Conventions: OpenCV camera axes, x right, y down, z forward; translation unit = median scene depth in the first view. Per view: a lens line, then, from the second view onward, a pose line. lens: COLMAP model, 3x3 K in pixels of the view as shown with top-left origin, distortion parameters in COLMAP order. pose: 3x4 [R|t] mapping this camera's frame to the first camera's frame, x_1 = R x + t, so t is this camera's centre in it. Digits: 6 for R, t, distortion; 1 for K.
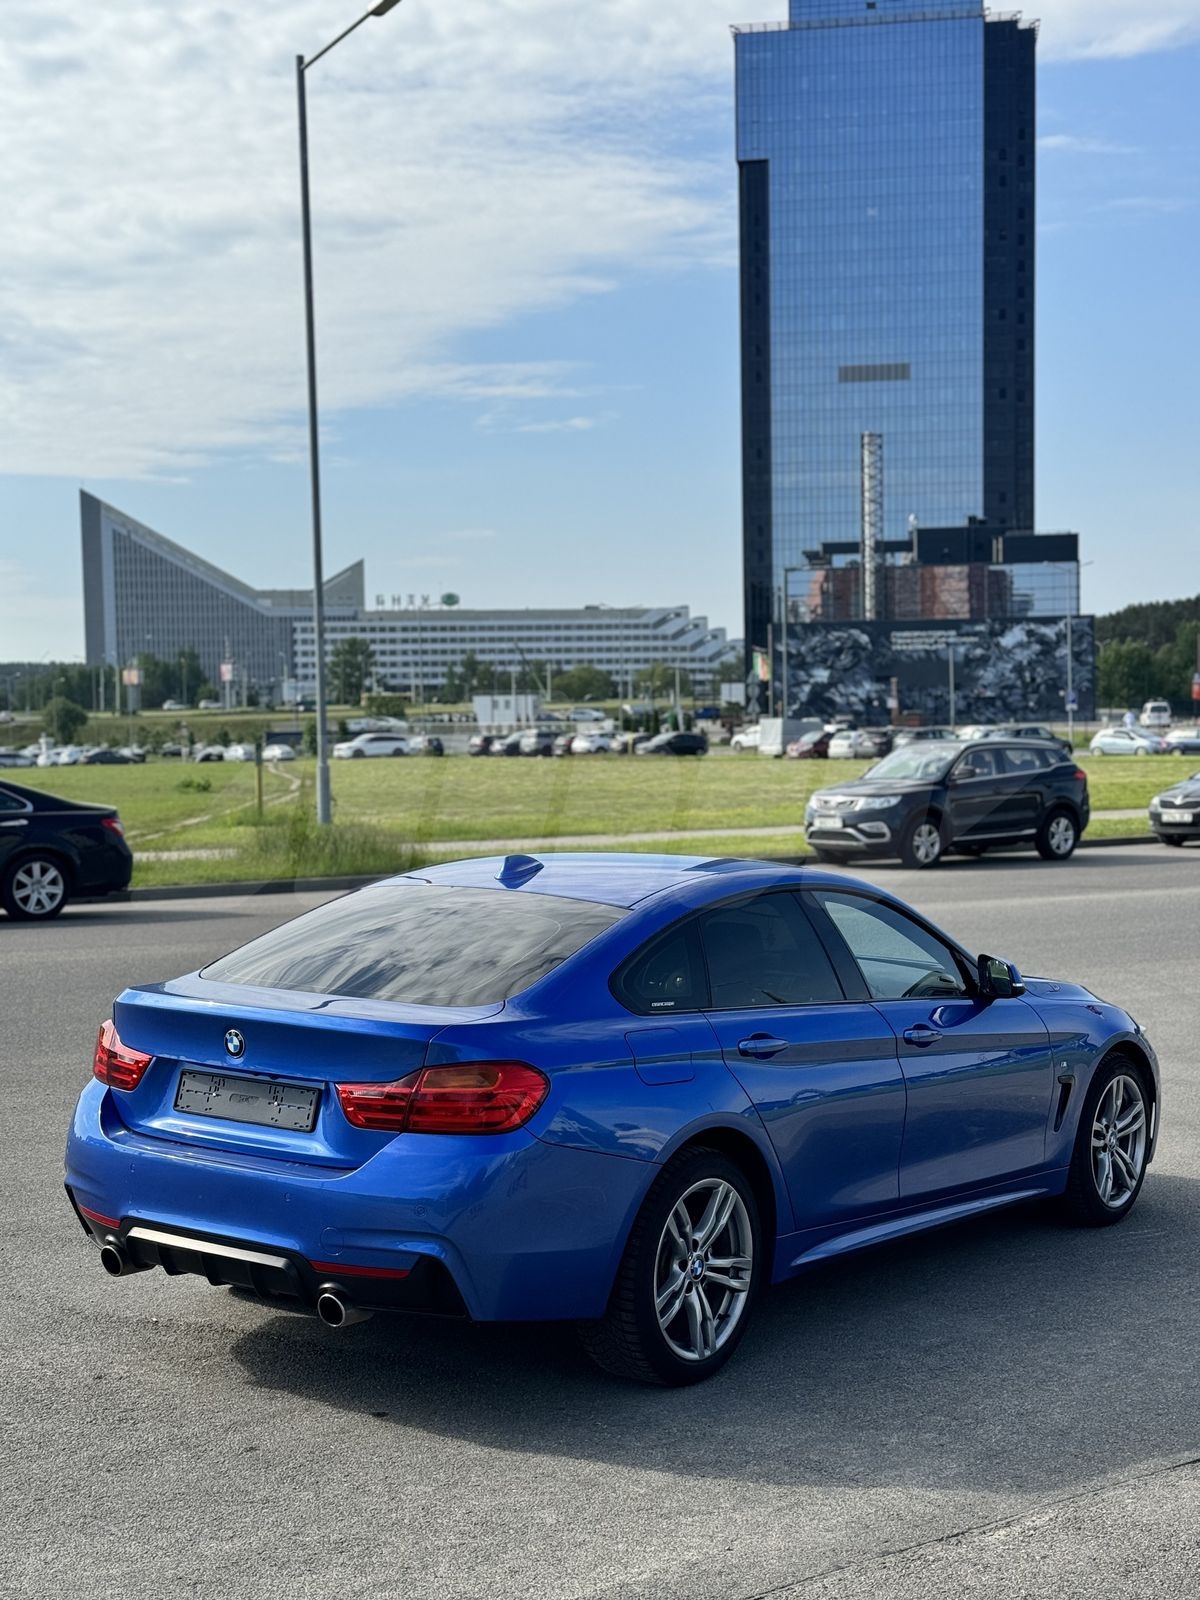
lens RADIAL K [[2291.0, 0, 593.7], [0, 2291.0, 769.6], [0, 0, 1]] dist [0.127853, -0.025436]
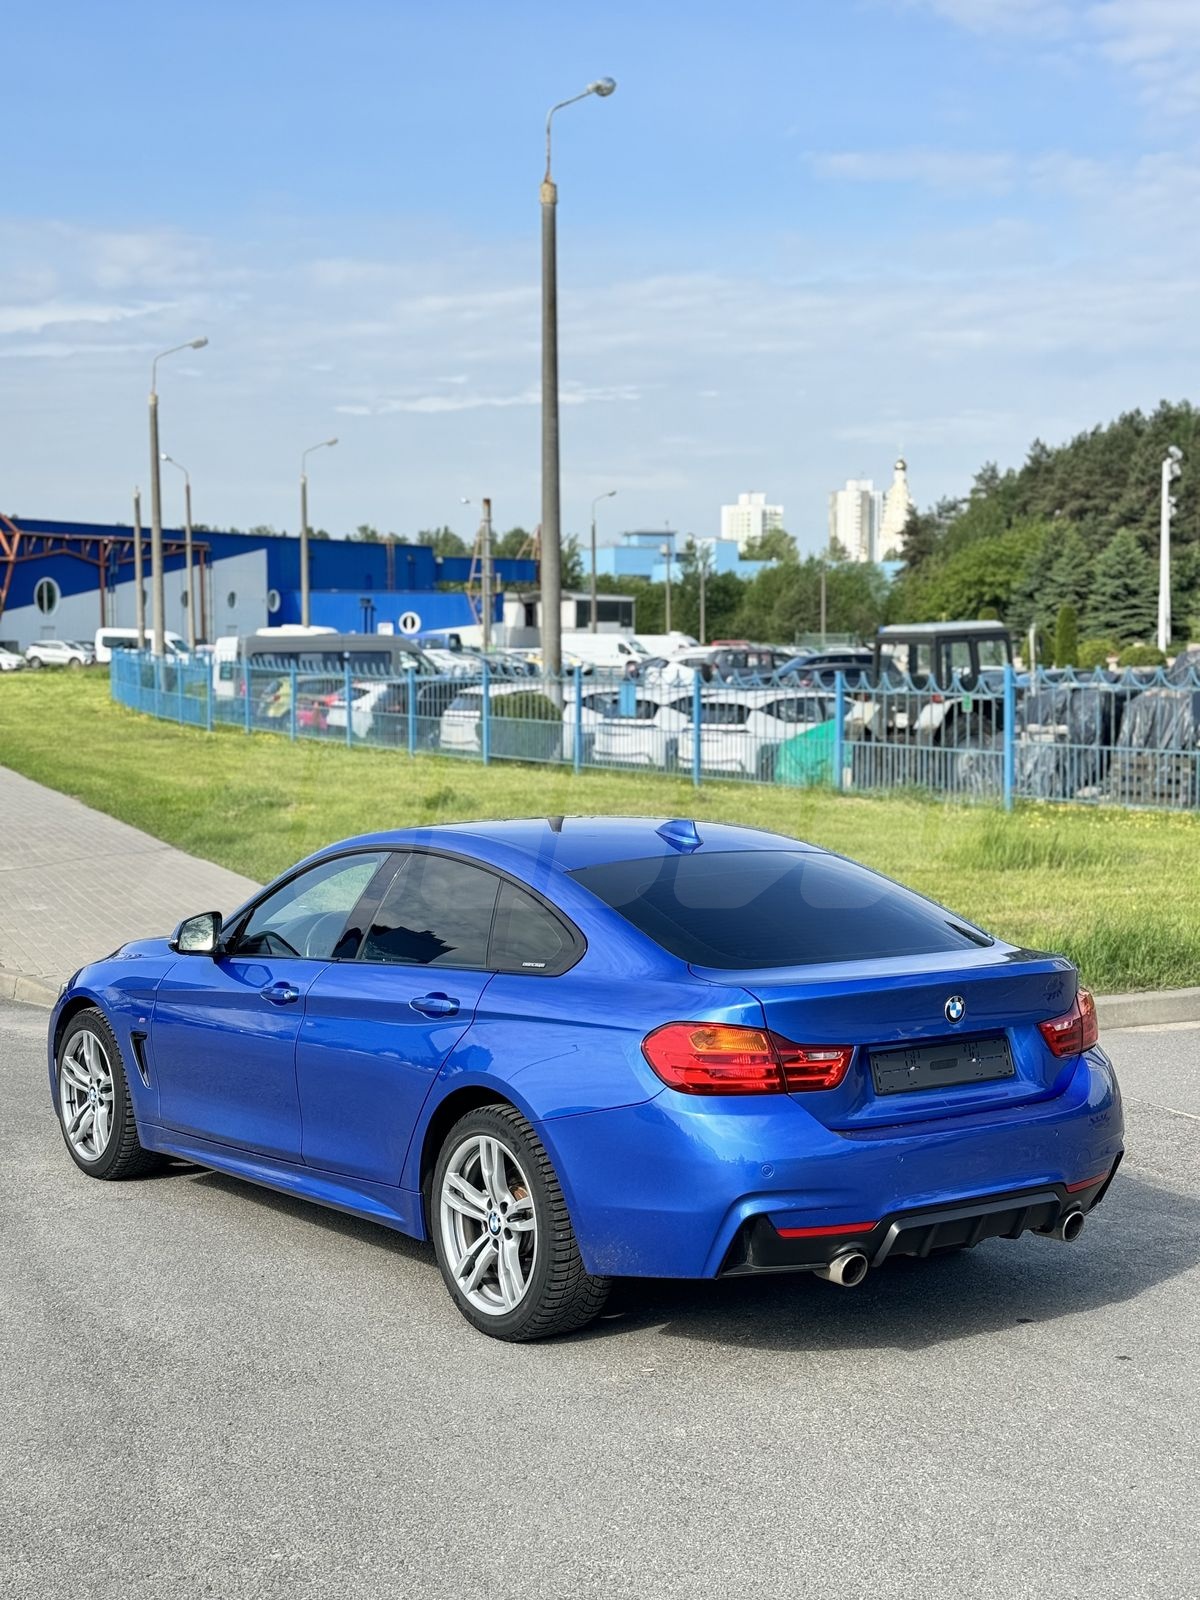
lens RADIAL K [[2291.0, 0, 593.7], [0, 2291.0, 769.6], [0, 0, 1]] dist [0.127853, -0.025436]
pose [[0.279488, -0.051052, 0.958791, -1.137888], [0.030145, 0.998560, 0.044382, -0.034992], [-0.959676, 0.016499, 0.280624, 0.847063]]
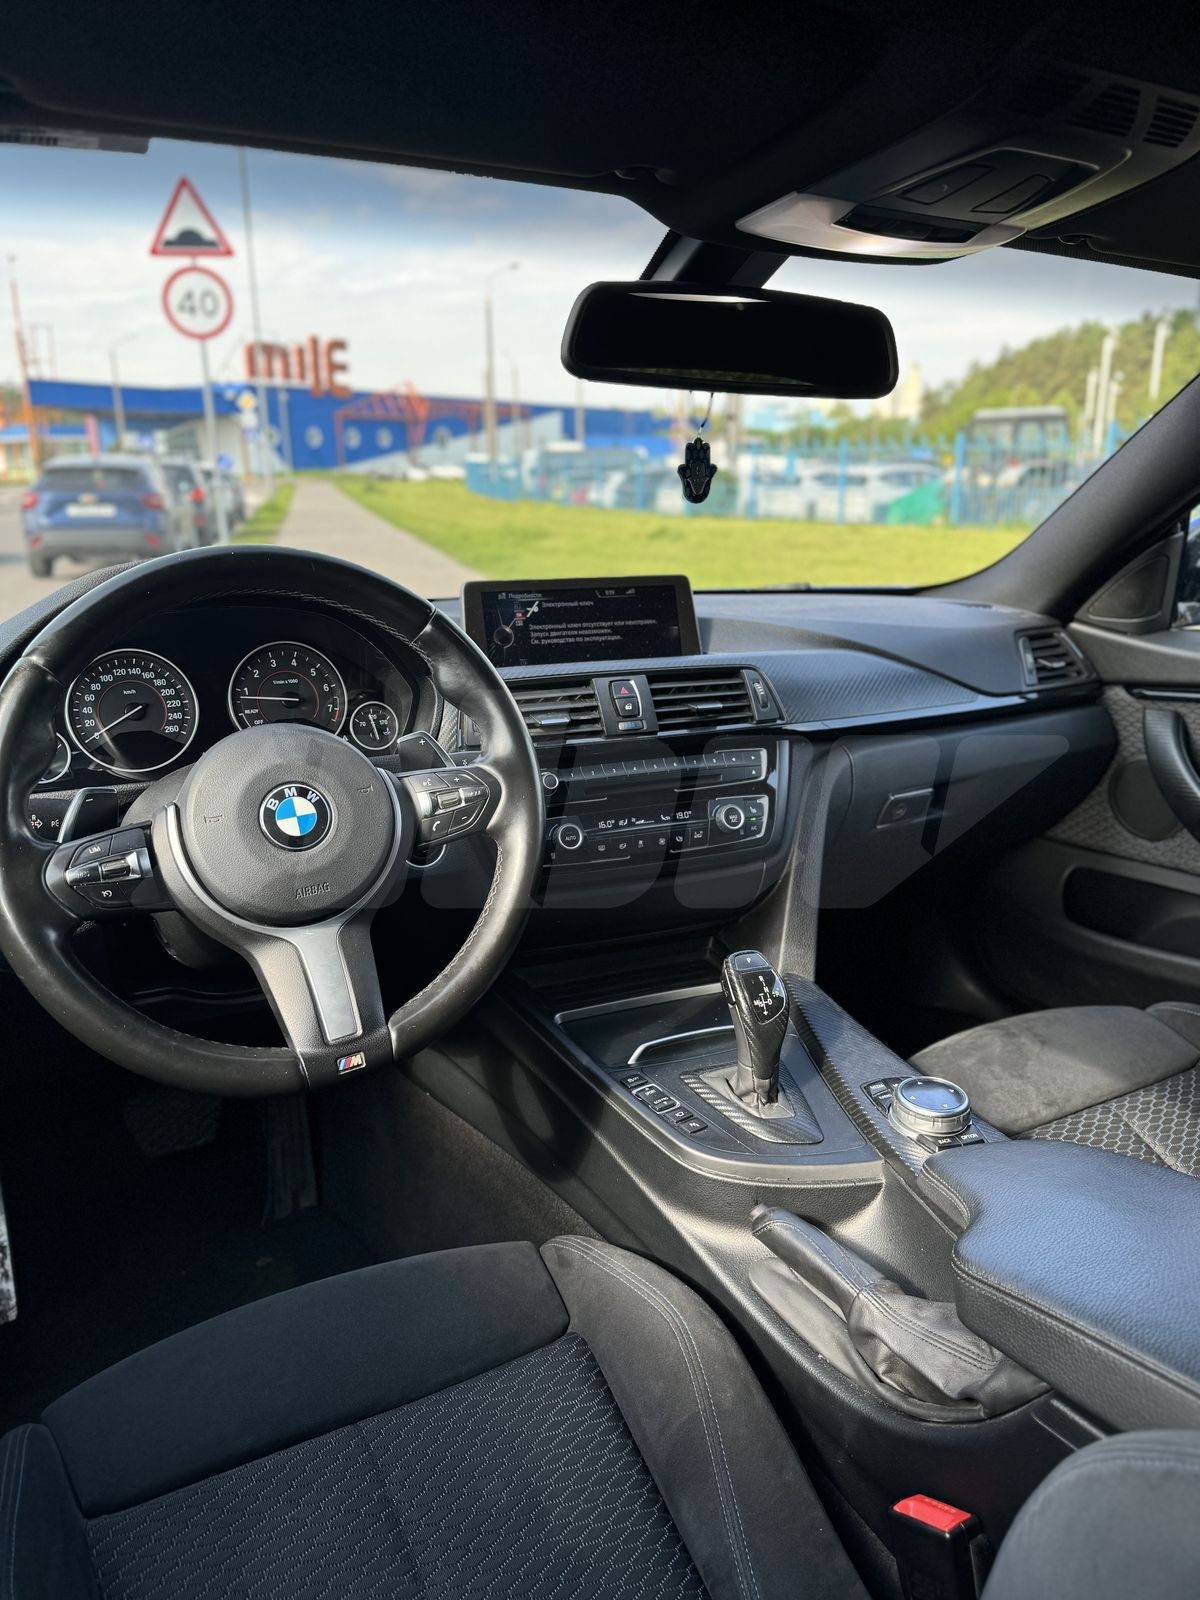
lens RADIAL K [[1142.7, 0, 600.0], [0, 1142.7, 800.0], [0, 0, 1]] dist [-0.003968, -0.006053]
pose [[0.387037, -0.248858, 0.887847, -0.050143], [0.033078, 0.966018, 0.256349, 0.097165], [-0.921471, -0.069848, 0.382116, 1.253447]]
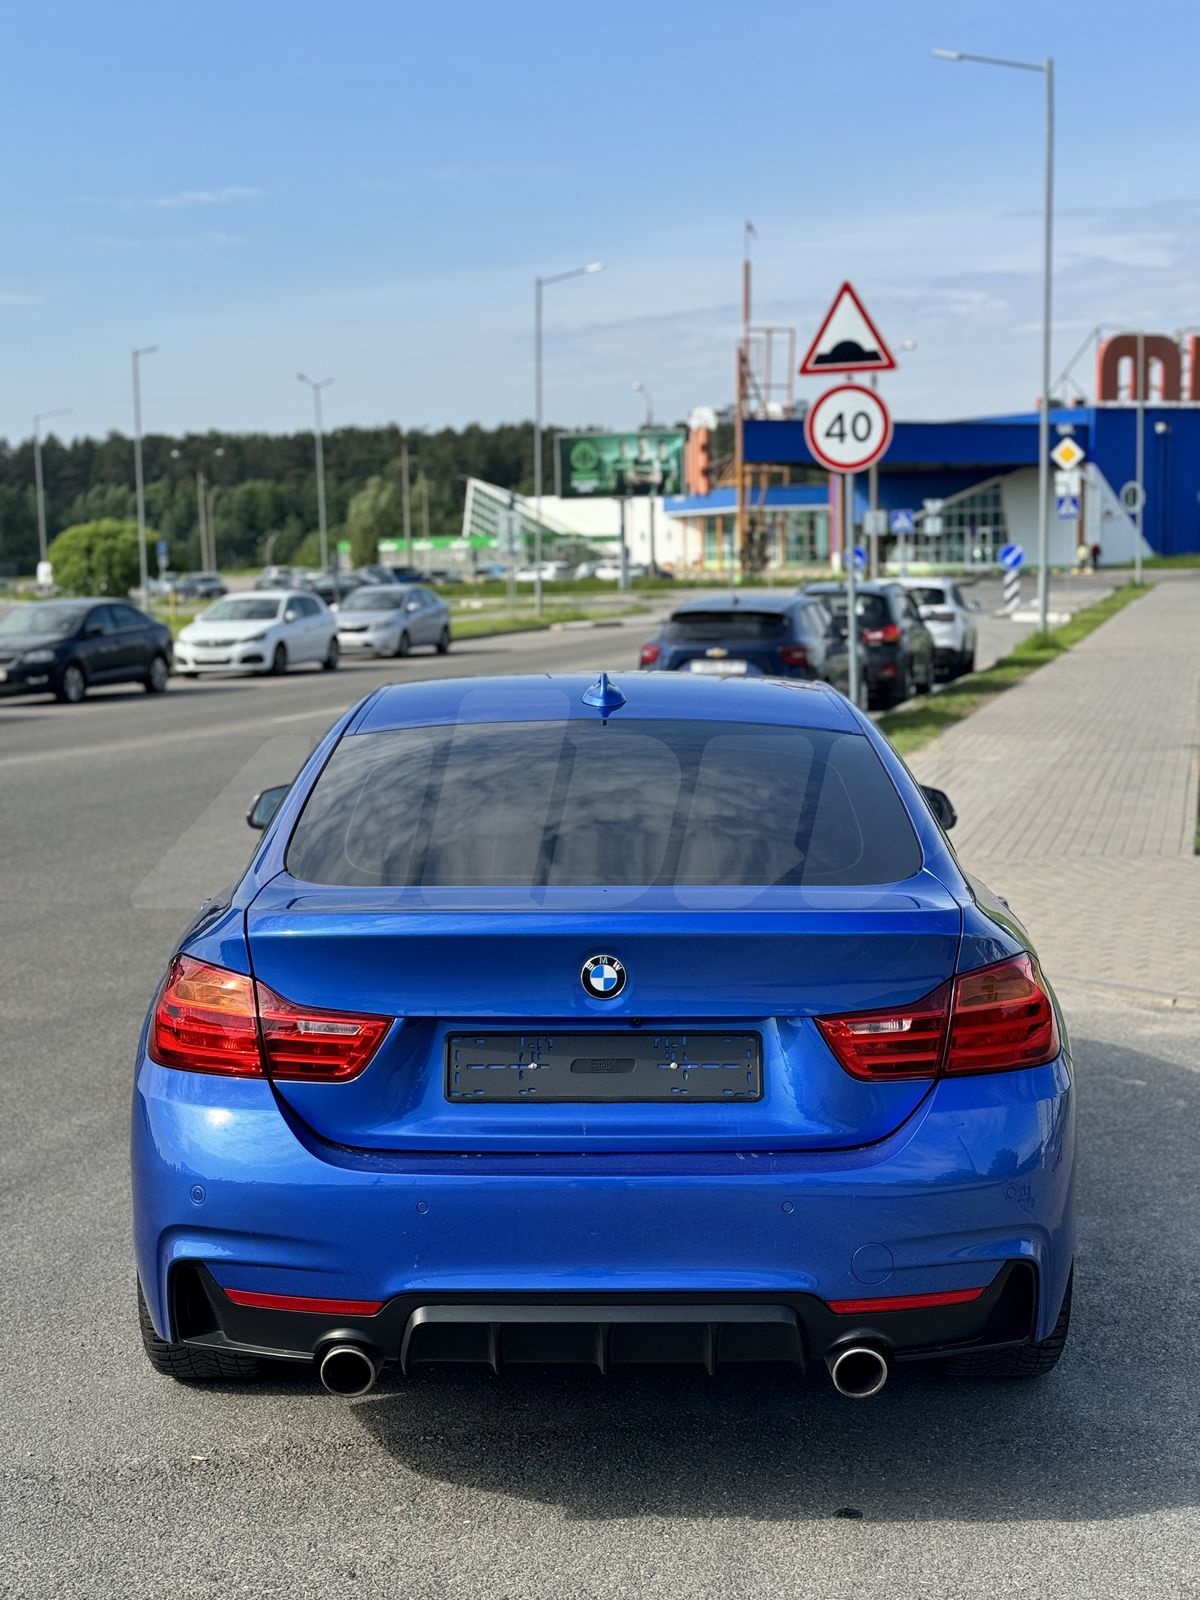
lens RADIAL K [[2291.0, 0, 593.7], [0, 2291.0, 769.6], [0, 0, 1]] dist [0.127853, -0.025436]
pose [[0.794868, -0.061571, 0.603651, -0.508955], [0.028648, 0.997537, 0.064024, 0.024919], [-0.606106, -0.033597, 0.794674, 0.509642]]
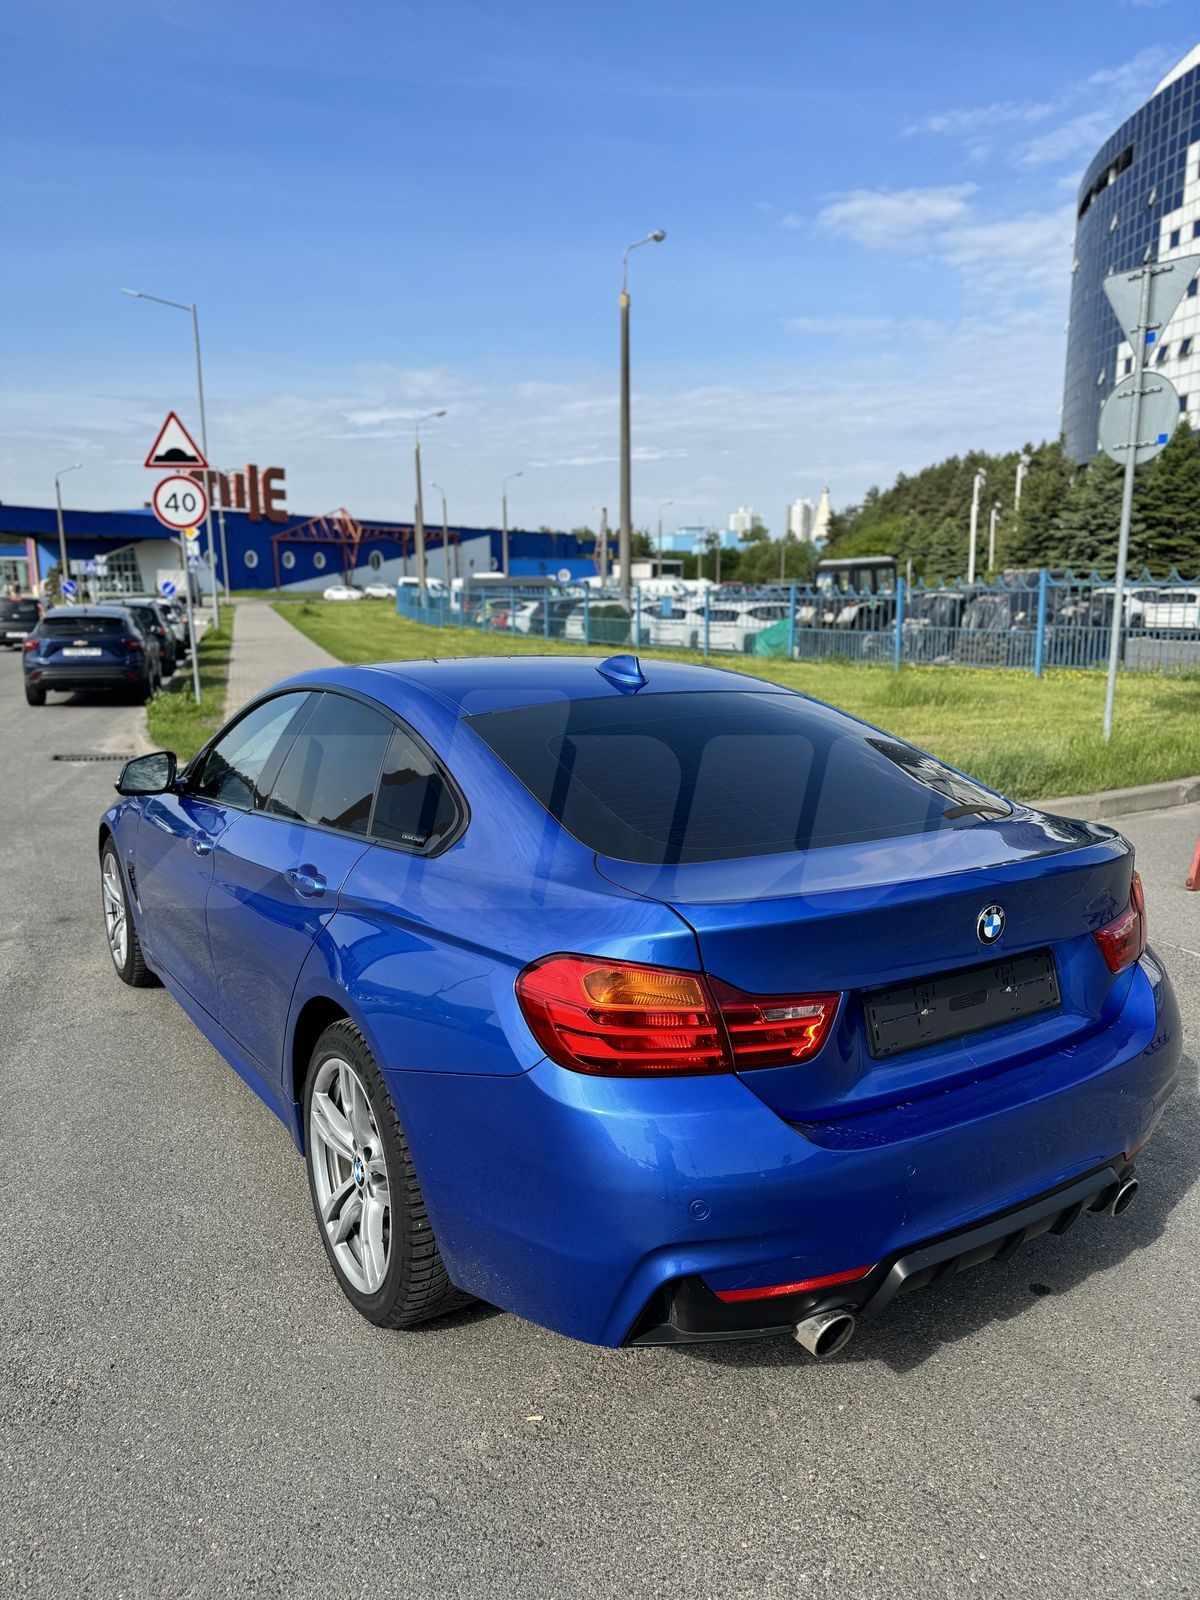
lens RADIAL K [[1127.5, 0, 600.0], [0, 1127.5, 800.0], [0, 0, 1]] dist [0.160618, -0.291378]
pose [[0.333068, -0.170203, 0.927414, -0.490510], [0.033051, 0.985076, 0.168915, 0.021247], [-0.942323, -0.025608, 0.333723, 0.974090]]
